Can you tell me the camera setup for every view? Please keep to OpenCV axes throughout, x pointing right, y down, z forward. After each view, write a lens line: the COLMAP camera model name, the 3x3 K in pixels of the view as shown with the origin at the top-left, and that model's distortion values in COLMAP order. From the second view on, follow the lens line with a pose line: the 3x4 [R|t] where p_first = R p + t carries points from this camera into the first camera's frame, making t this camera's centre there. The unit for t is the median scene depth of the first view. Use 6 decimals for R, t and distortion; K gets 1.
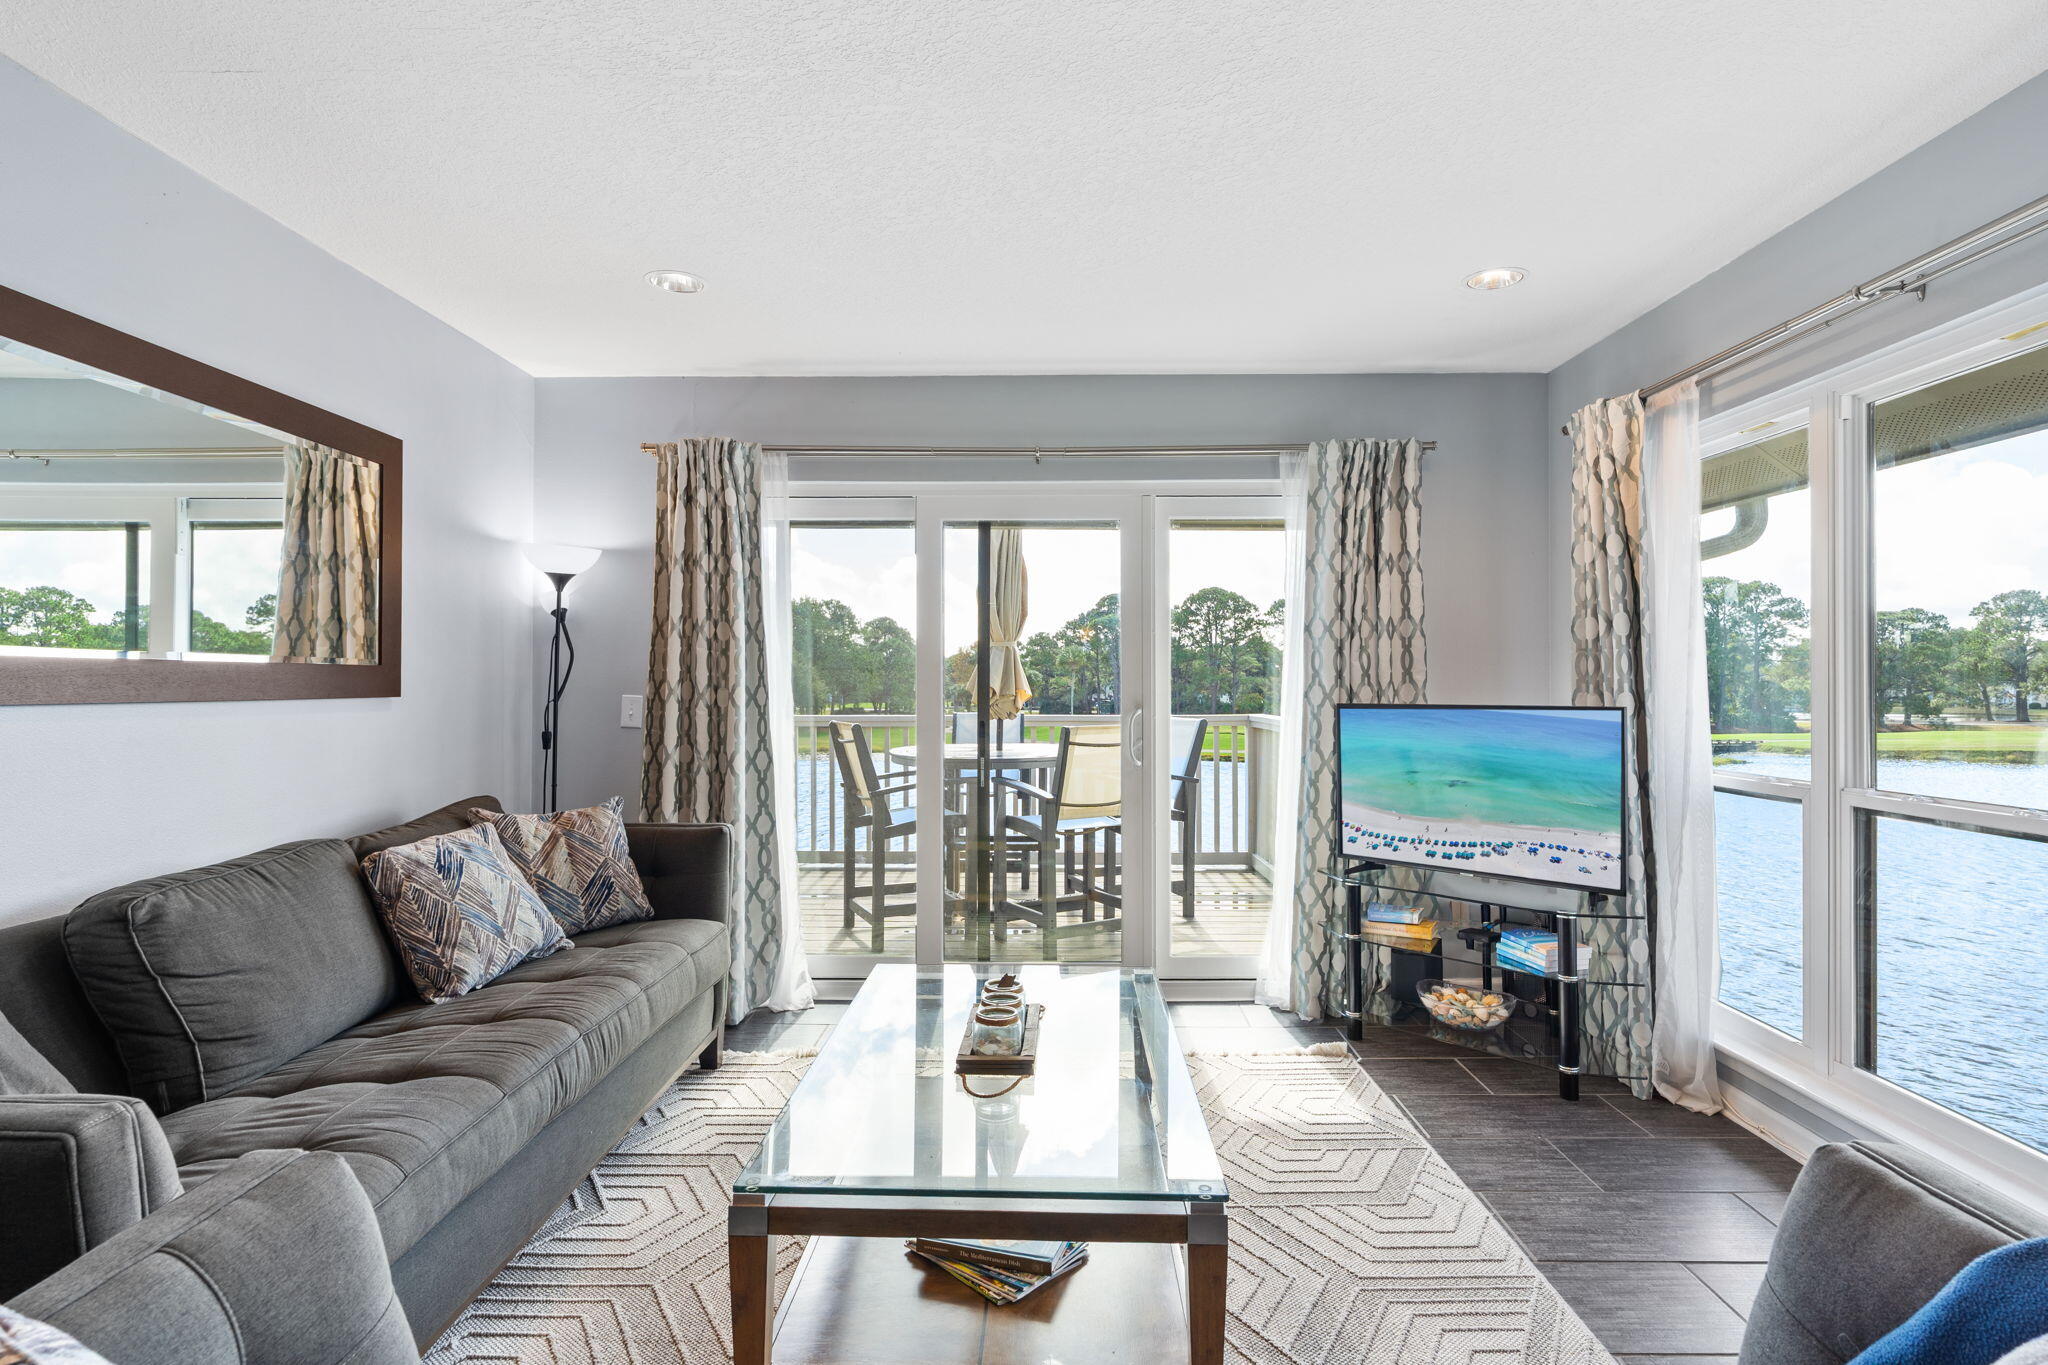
lens RADIAL K [[1033.0, 0, 1015.7], [0, 1033.0, 668.9], [0, 0, 1]] dist [-0.006490, 0.001693]
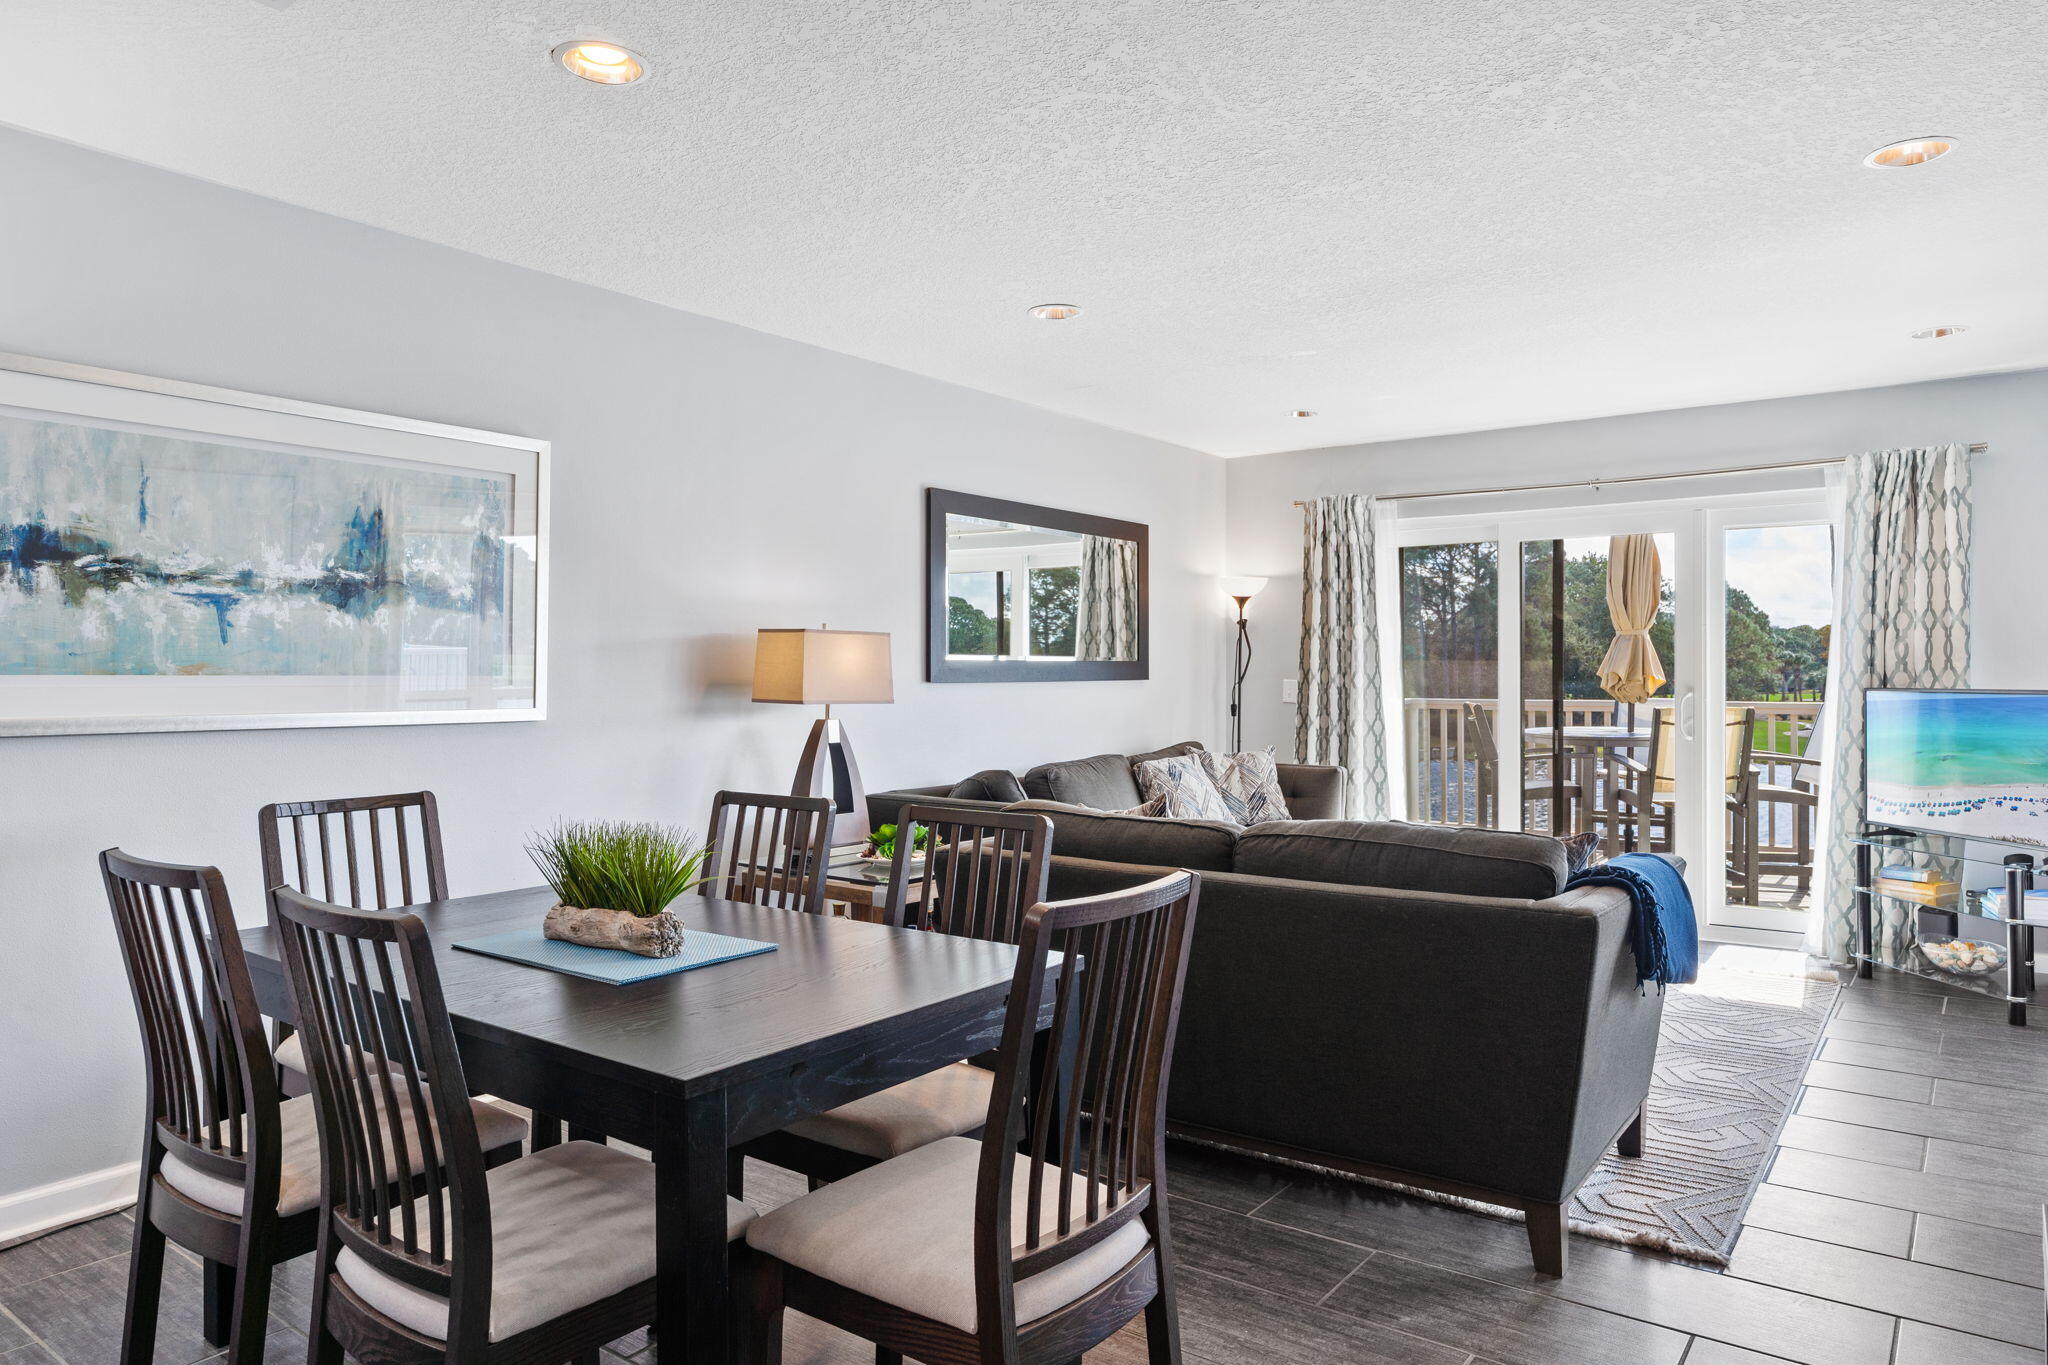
lens RADIAL K [[1291.4, 0, 1041.1], [0, 1291.4, 678.3], [0, 0, 1]] dist [-0.019991, 0.015154]
pose [[0.818866, 0.000673, -0.573985, 0.374534], [0.011863, 0.999766, 0.018096, -0.012875], [0.573863, -0.021628, 0.818666, -0.660079]]
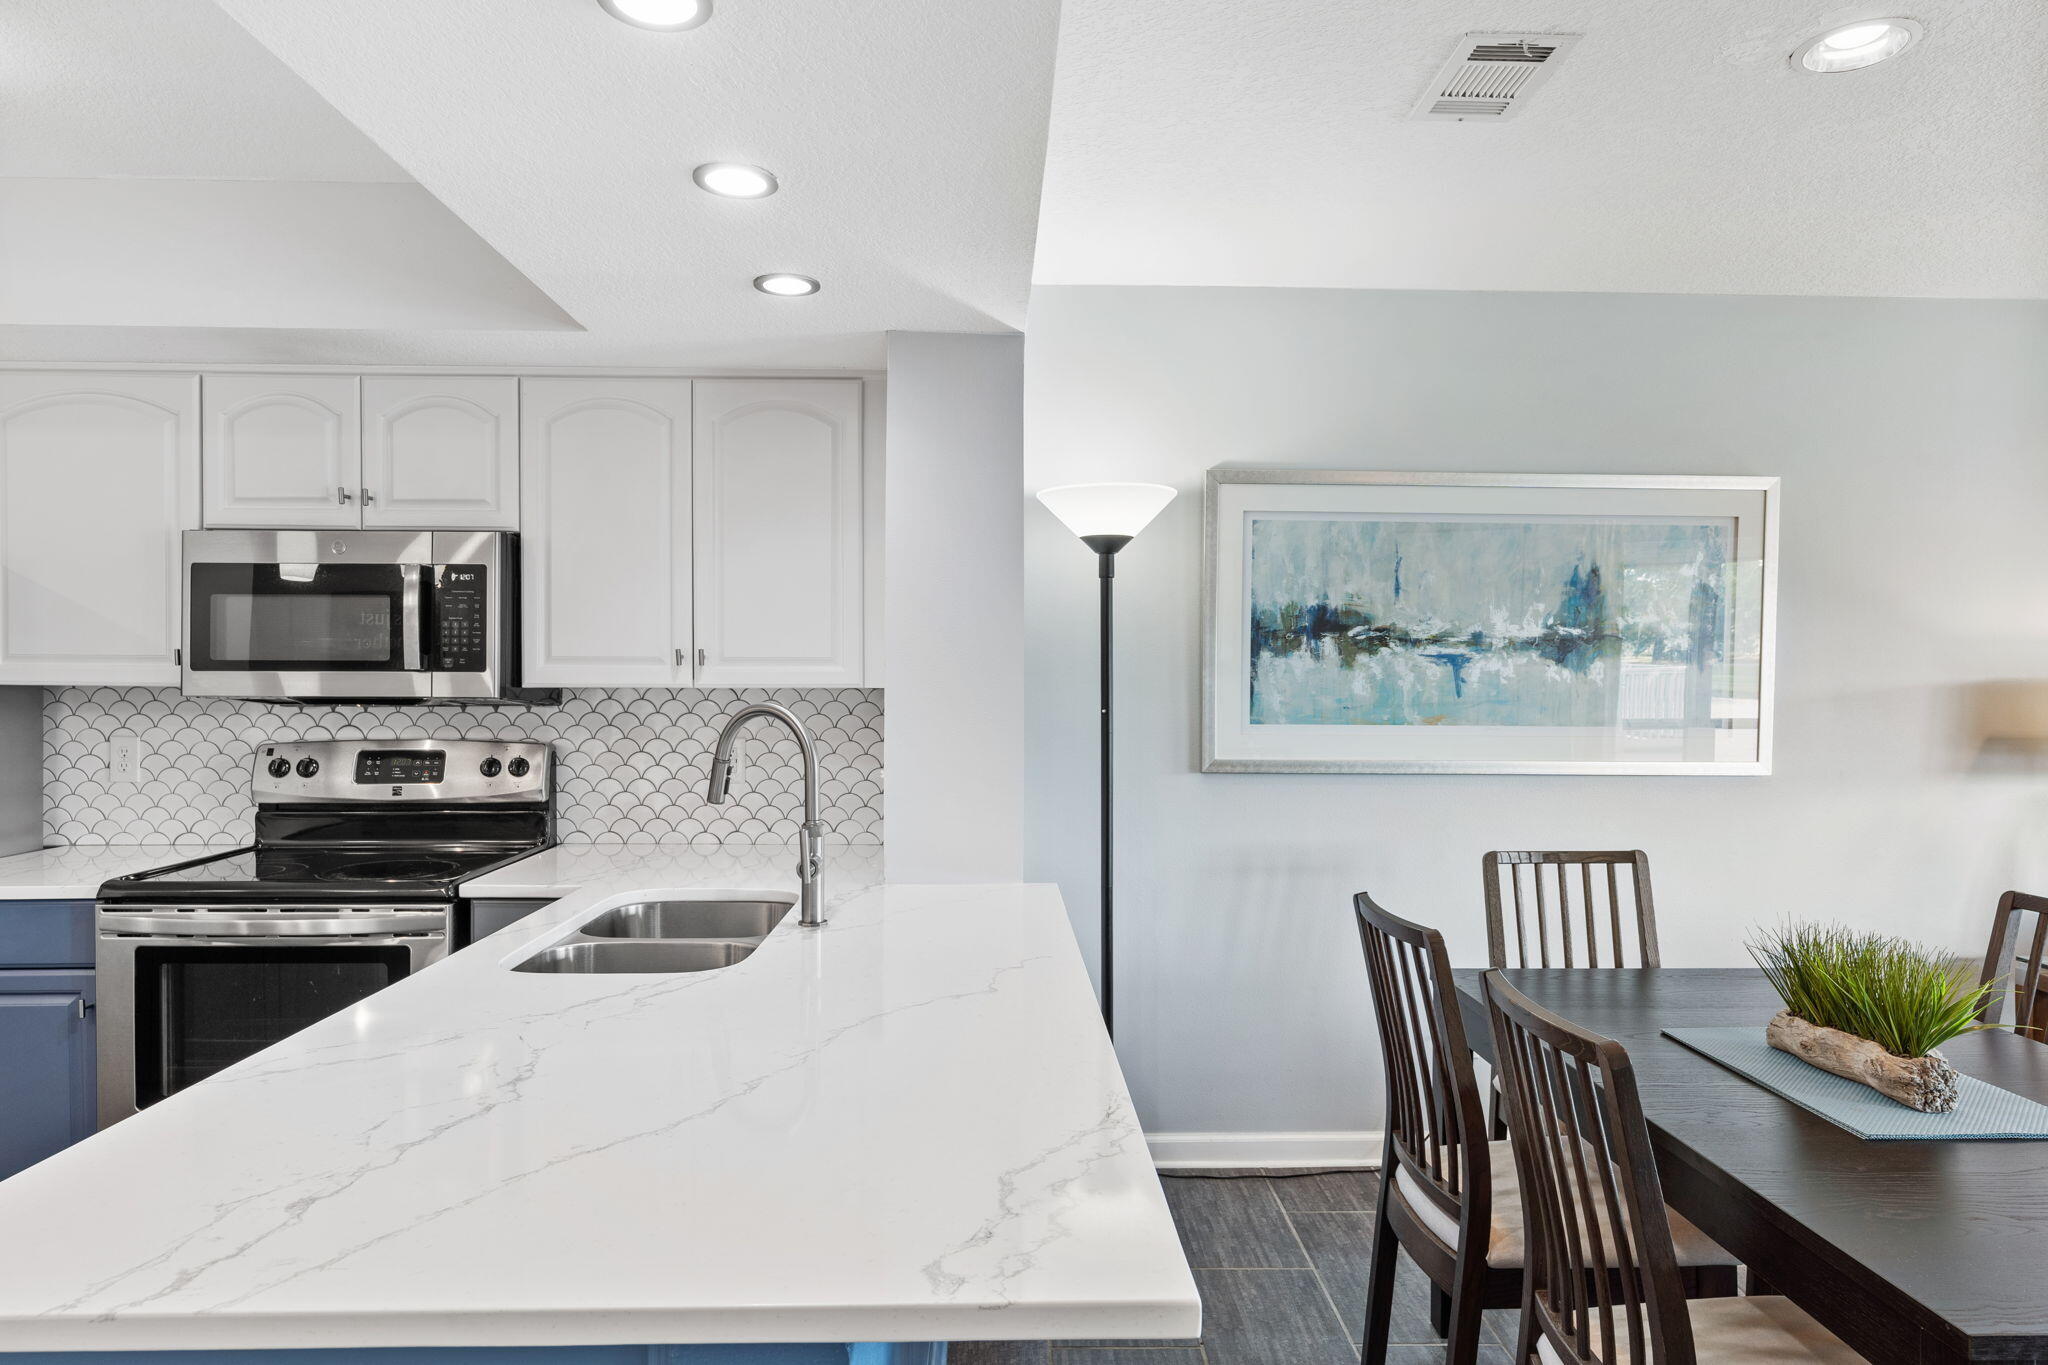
lens RADIAL K [[1197.4, 0, 1027.9], [0, 1197.4, 683.7], [0, 0, 1]] dist [-0.011191, 0.004859]
pose [[0.037410, 0.002942, -0.999296, 0.318531], [0.008940, 0.999955, 0.003278, -0.045803], [0.999260, -0.009056, 0.037382, -0.625579]]
